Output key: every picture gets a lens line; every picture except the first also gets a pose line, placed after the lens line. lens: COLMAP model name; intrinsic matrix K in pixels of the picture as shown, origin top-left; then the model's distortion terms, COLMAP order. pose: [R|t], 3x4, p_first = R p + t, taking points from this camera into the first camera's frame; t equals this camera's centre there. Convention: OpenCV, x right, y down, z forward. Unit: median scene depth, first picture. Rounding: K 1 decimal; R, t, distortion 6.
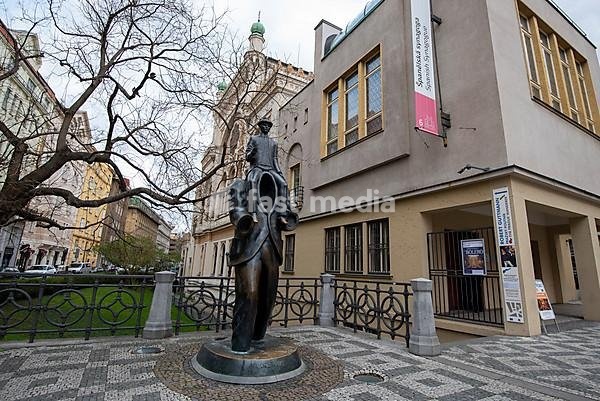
lens RADIAL K [[317.6, 0, 312.1], [0, 317.6, 190.1], [0, 0, 1]] dist [0.003042, -0.000354]
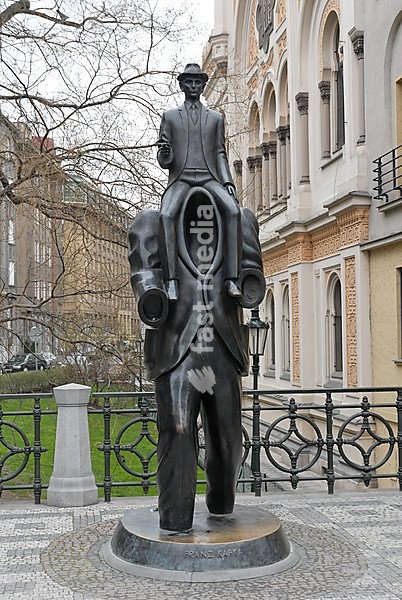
lens RADIAL K [[935.6, 0, 202.2], [0, 935.6, 301.0], [0, 0, 1]] dist [0.020968, 0.000000]
pose [[0.918918, -0.055408, -0.390537, 0.396654], [0.133483, 0.975352, 0.175701, -0.135158], [0.371175, -0.213585, 0.903665, -0.307472]]
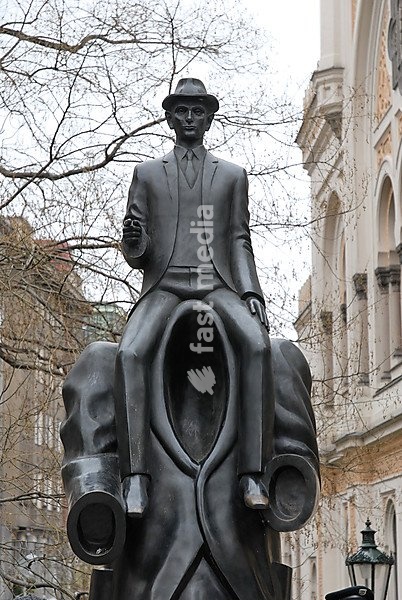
lens RADIAL K [[1537.7, 0, 200.7], [0, 1537.7, 299.6], [0, 0, 1]] dist [-0.028402, 0.000000]
pose [[0.883338, -0.111187, -0.455359, 0.418039], [0.139632, 0.989773, 0.029190, -0.092615], [0.447457, -0.089367, 0.889829, -0.100472]]
